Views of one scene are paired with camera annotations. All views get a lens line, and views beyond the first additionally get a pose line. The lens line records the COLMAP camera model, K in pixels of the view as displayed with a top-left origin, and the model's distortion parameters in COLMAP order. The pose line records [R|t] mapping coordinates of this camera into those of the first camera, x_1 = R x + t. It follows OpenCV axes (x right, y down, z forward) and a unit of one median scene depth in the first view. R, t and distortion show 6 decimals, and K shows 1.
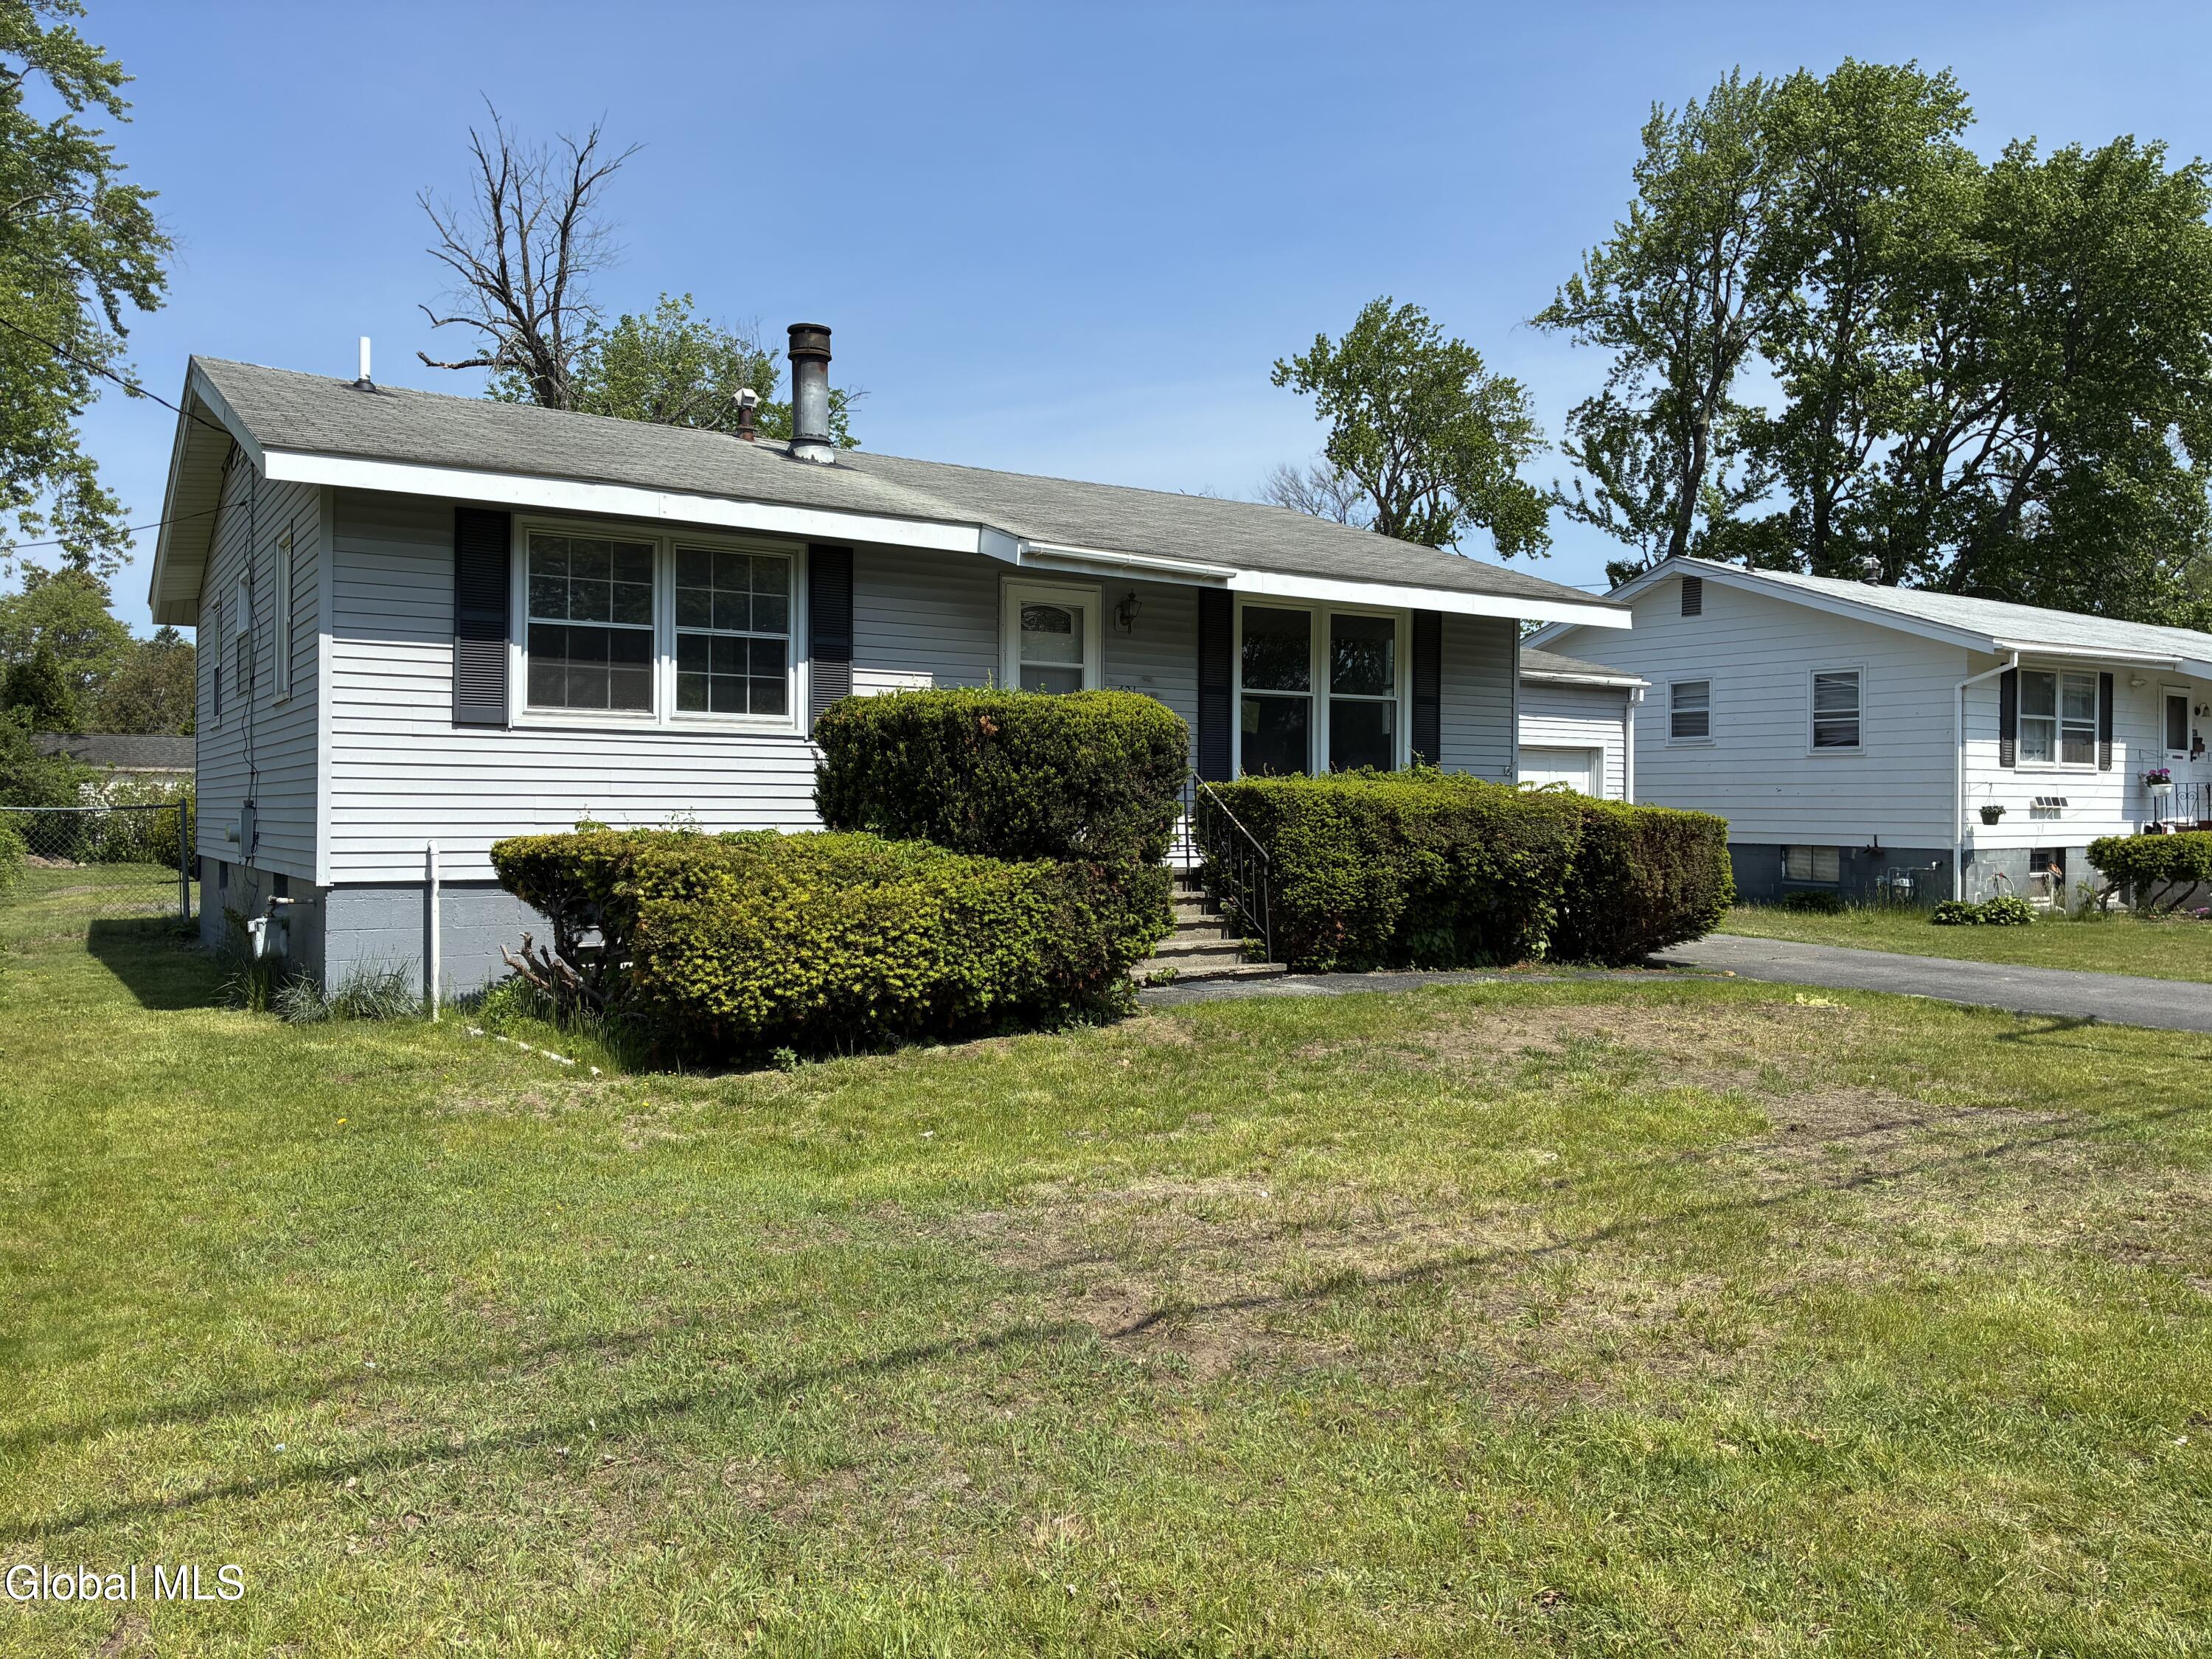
lens RADIAL K [[1677.6, 0, 1111.2], [0, 1677.6, 820.5], [0, 0, 1]] dist [0.053464, -0.069392]
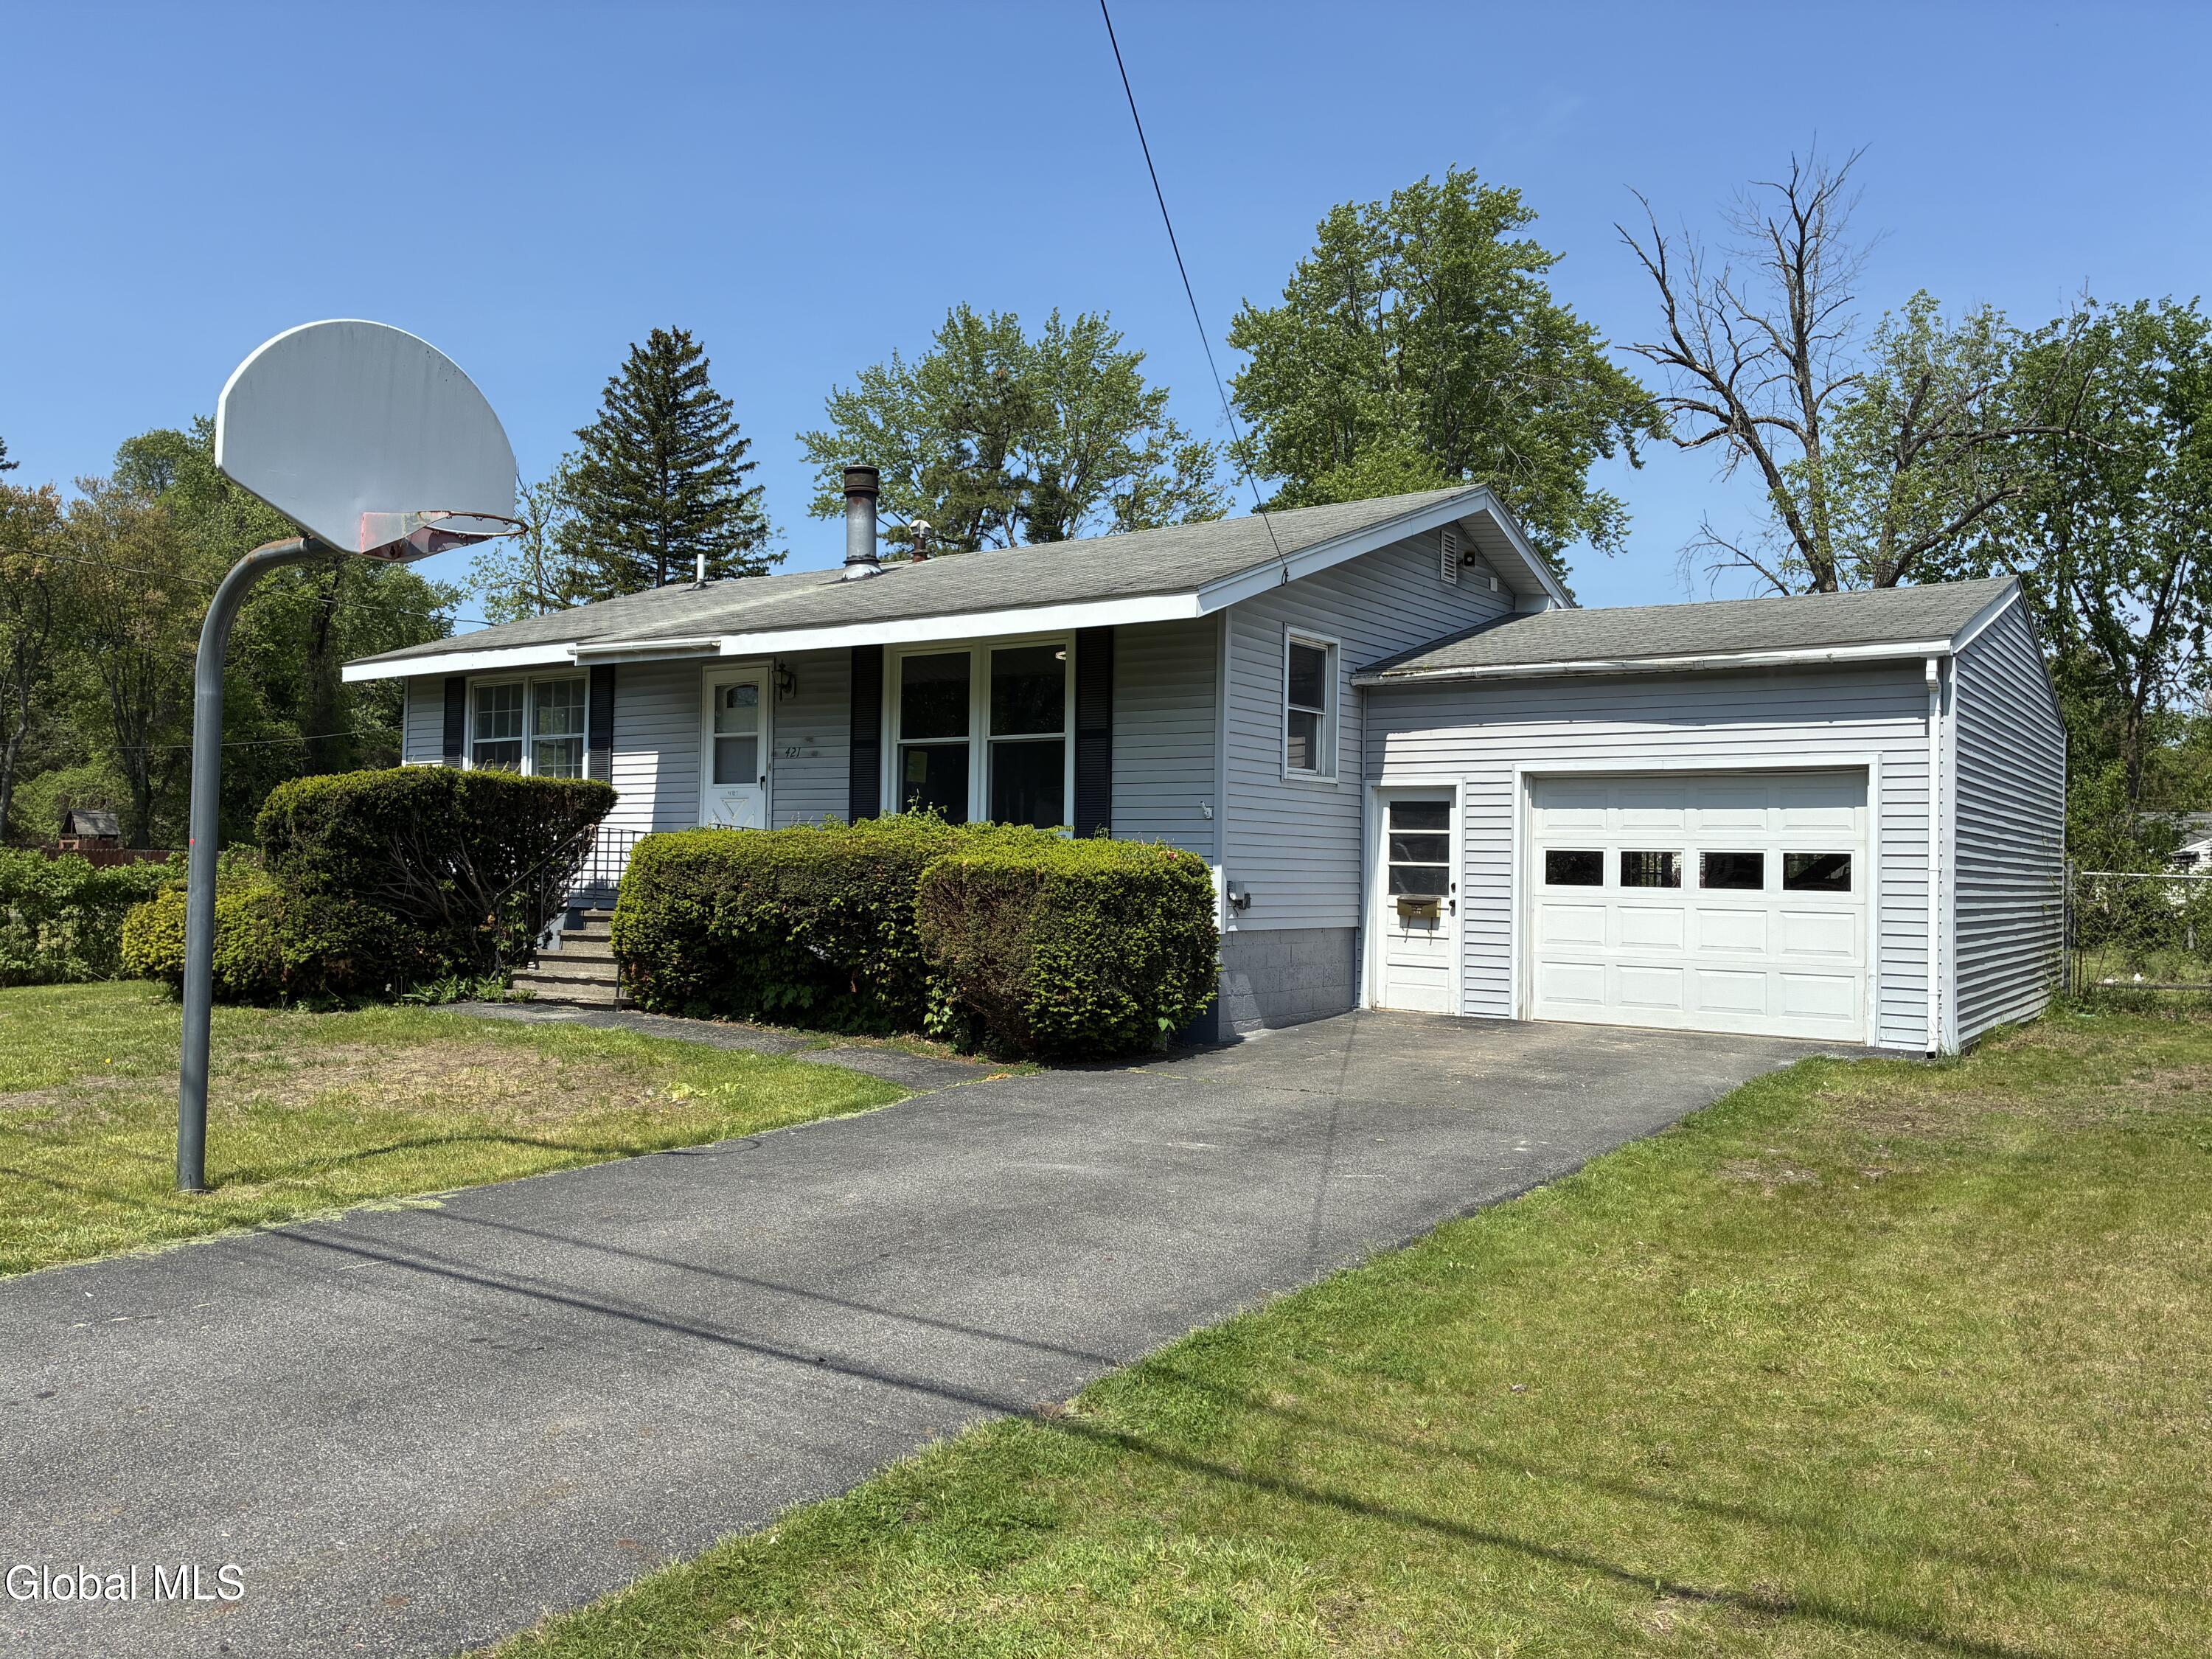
lens RADIAL K [[1677.6, 0, 1102.2], [0, 1677.6, 830.9], [0, 0, 1]] dist [0.053464, -0.069392]
pose [[0.369621, -0.021362, -0.928937, 1.239023], [-0.016013, 0.999441, -0.029354, 0.003236], [0.929045, 0.025725, 0.369072, 0.880978]]
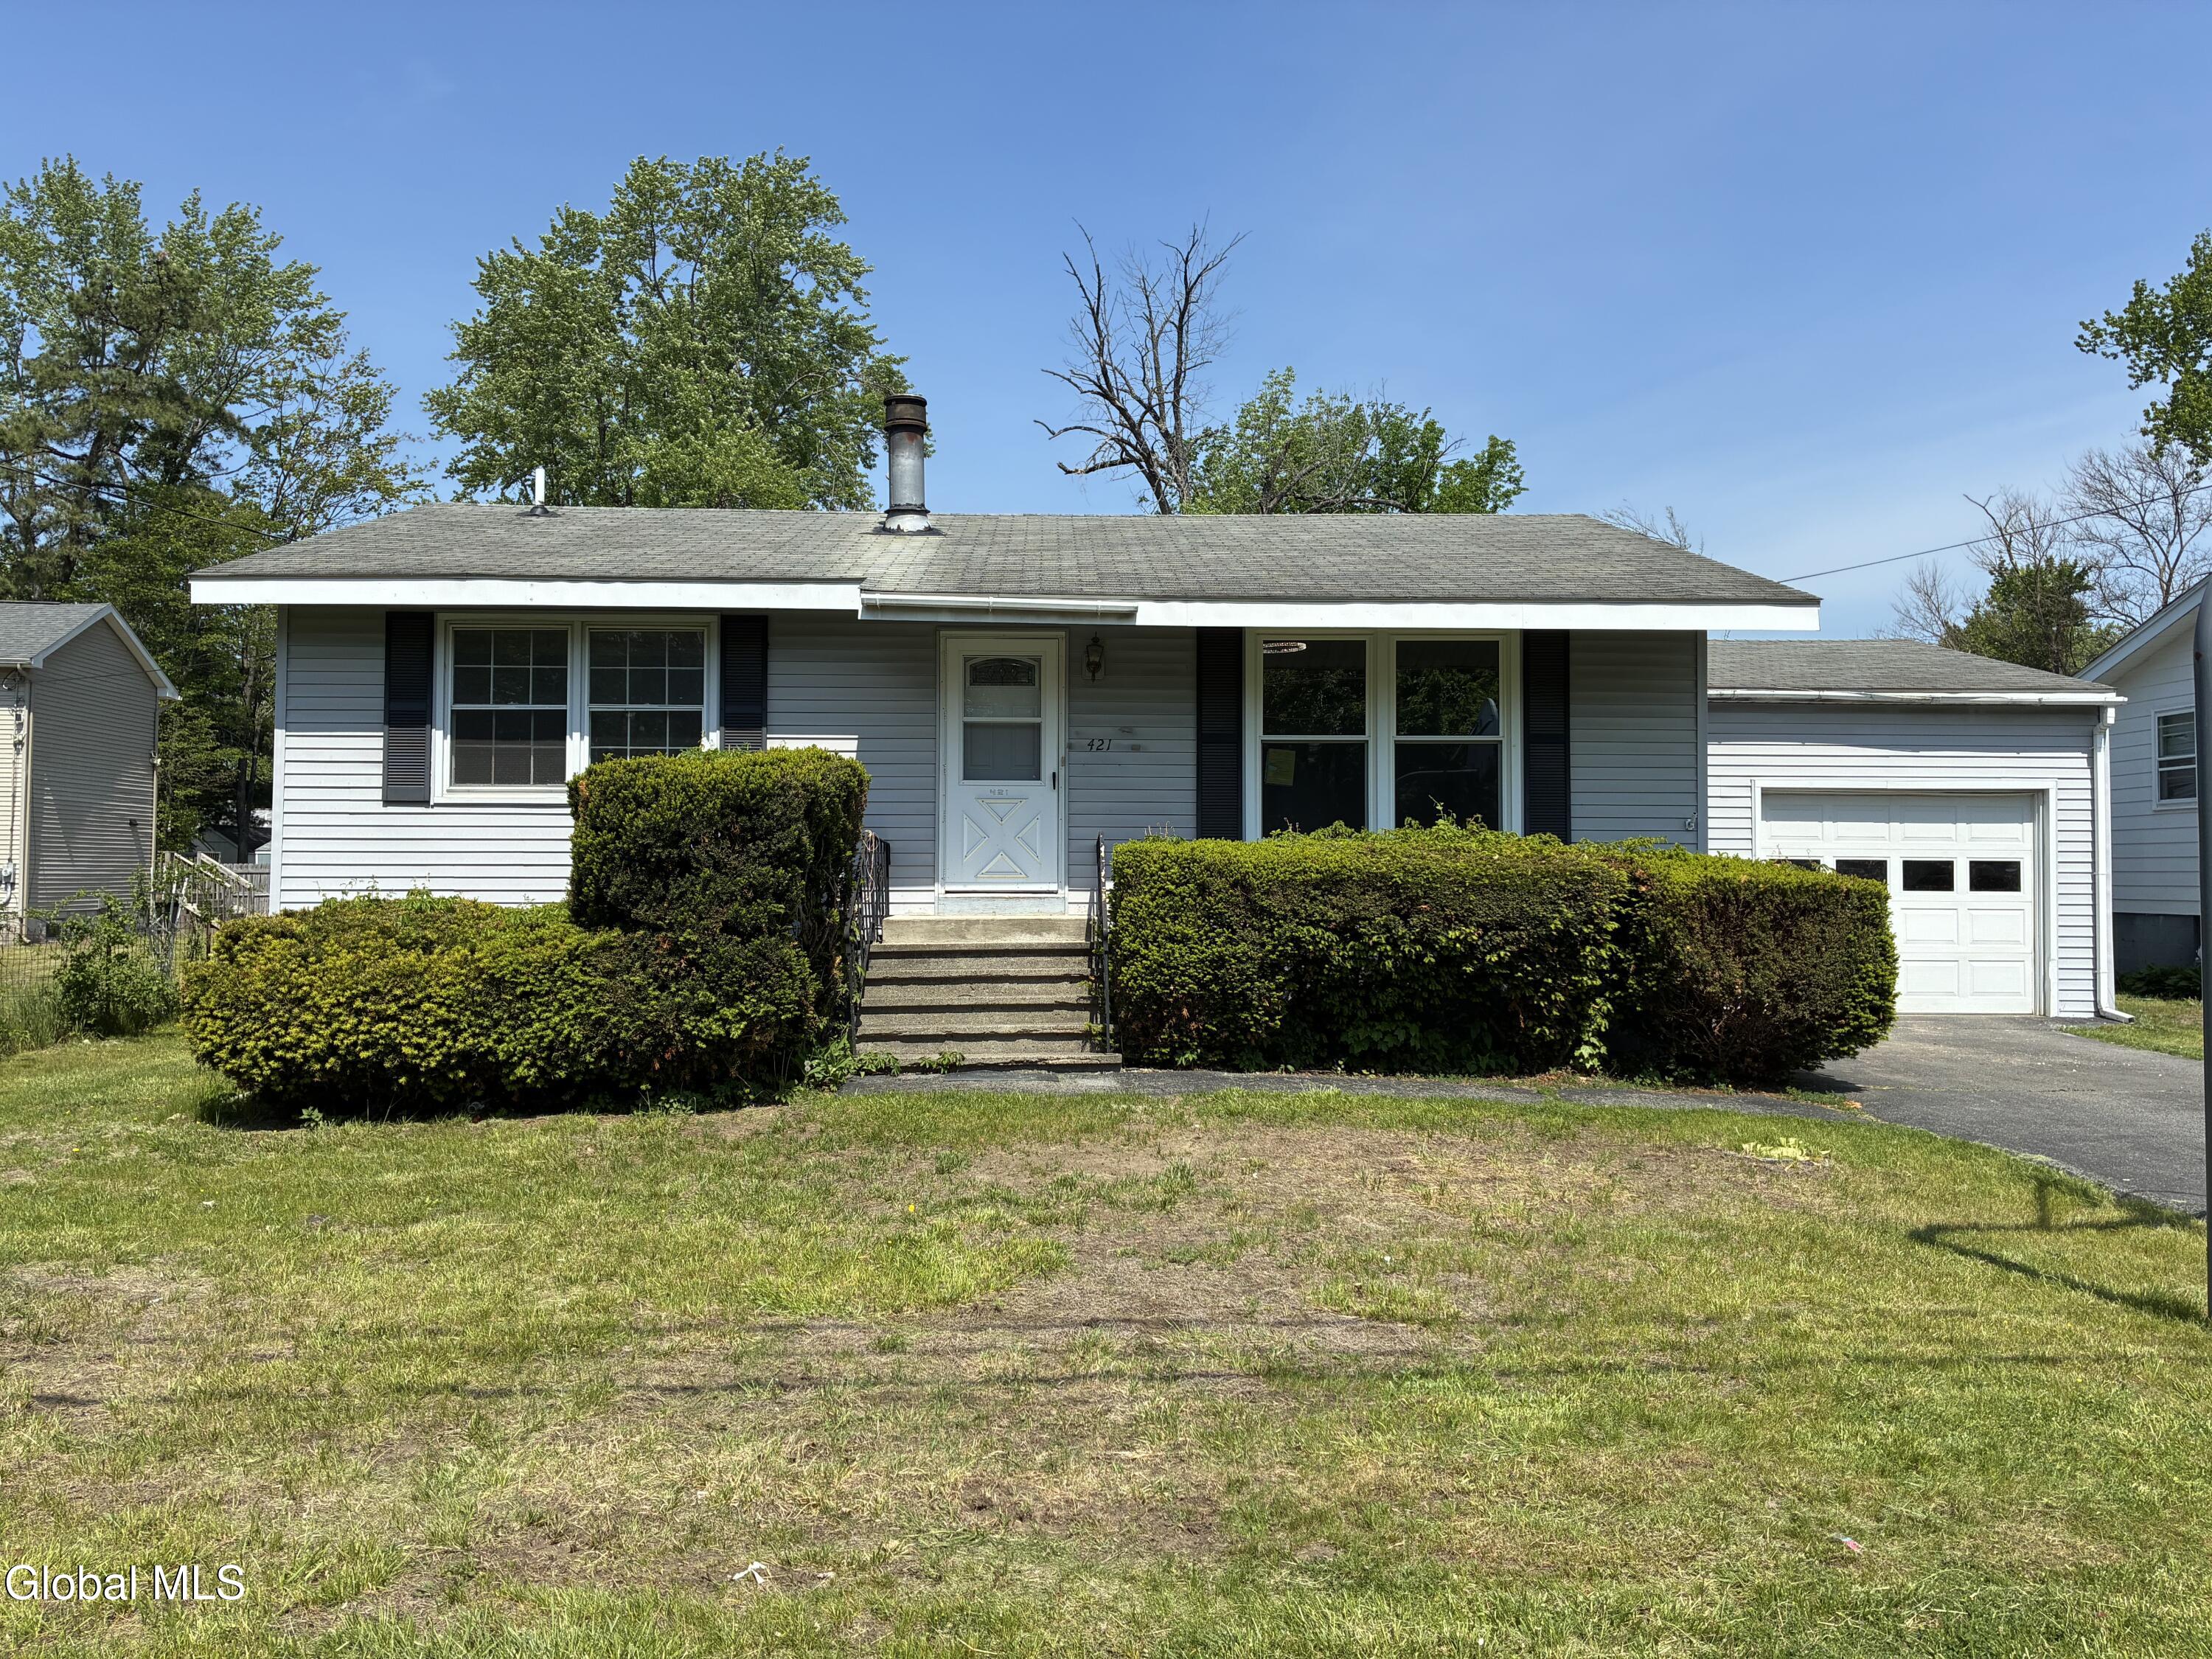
lens RADIAL K [[1677.6, 0, 1090.3], [0, 1677.6, 812.2], [0, 0, 1]] dist [0.053464, -0.069392]
pose [[0.848830, -0.022567, -0.528184, 0.543621], [-0.000556, 0.999050, -0.043580, -0.001323], [0.528665, 0.037286, 0.848011, 0.257852]]
